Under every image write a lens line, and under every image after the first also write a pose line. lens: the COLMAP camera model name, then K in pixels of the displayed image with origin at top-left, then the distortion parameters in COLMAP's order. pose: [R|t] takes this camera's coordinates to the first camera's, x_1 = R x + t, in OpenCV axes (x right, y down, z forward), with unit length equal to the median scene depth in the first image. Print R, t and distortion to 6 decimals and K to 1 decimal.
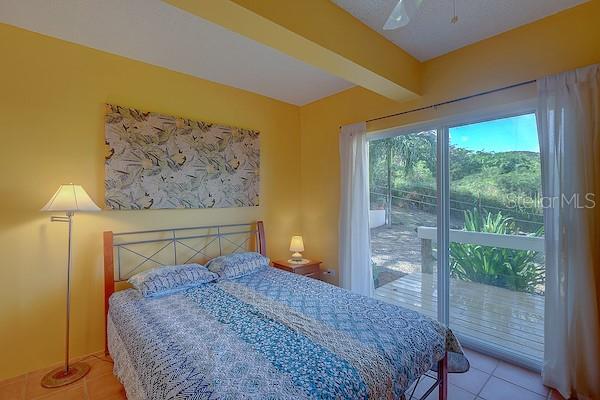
lens RADIAL K [[279.0, 0, 302.7], [0, 279.0, 199.2], [0, 0, 1]] dist [-0.014334, -0.000774]
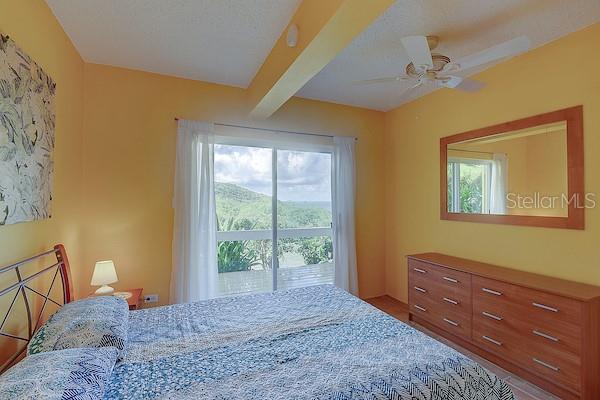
lens RADIAL K [[279.0, 0, 302.7], [0, 279.0, 200.4], [0, 0, 1]] dist [-0.014334, -0.000774]
pose [[0.300848, 0.008830, 0.953631, -0.658079], [0.007332, 0.999906, -0.011572, -0.000078], [-0.953644, 0.010474, 0.300755, 0.463352]]
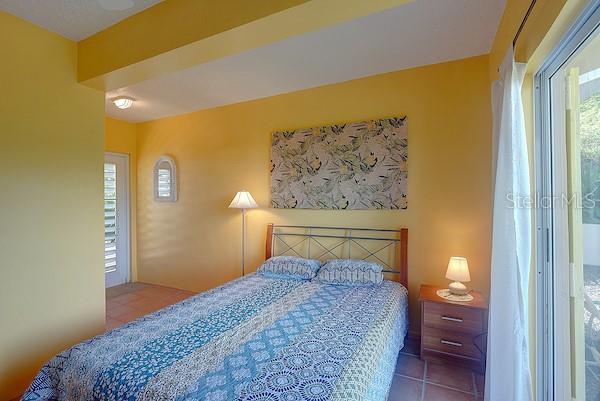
lens RADIAL K [[279.0, 0, 301.6], [0, 279.0, 200.5], [0, 0, 1]] dist [-0.014334, -0.000774]
pose [[0.376743, 0.003718, -0.926310, 0.584656], [-0.002175, 0.999993, 0.003129, -0.003975], [0.926315, 0.000836, 0.376748, 0.533654]]
